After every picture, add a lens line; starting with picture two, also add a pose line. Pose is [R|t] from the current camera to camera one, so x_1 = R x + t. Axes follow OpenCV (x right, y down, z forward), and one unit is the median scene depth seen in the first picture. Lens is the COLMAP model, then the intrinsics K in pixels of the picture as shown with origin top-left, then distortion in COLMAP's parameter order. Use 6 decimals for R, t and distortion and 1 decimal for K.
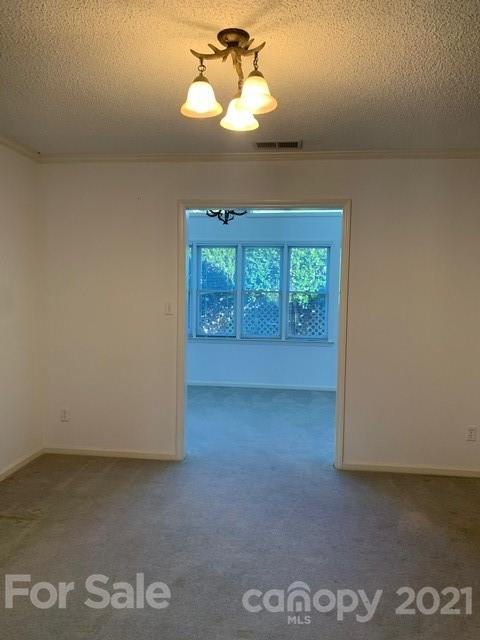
lens RADIAL K [[474.7, 0, 239.7], [0, 474.7, 320.4], [0, 0, 1]] dist [-0.006125, -0.011920]
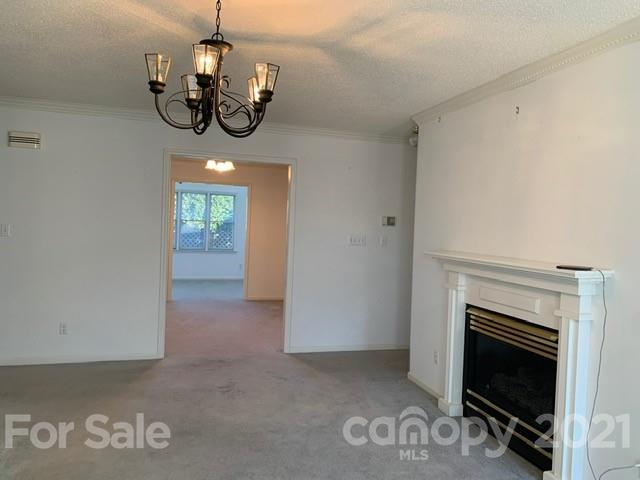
lens RADIAL K [[474.7, 0, 319.1], [0, 474.7, 239.5], [0, 0, 1]] dist [-0.006125, -0.011920]
pose [[0.919495, 0.004780, 0.393072, -0.199822], [0.003307, 0.999797, -0.019892, 0.038164], [-0.393087, 0.019591, 0.919292, -0.681310]]
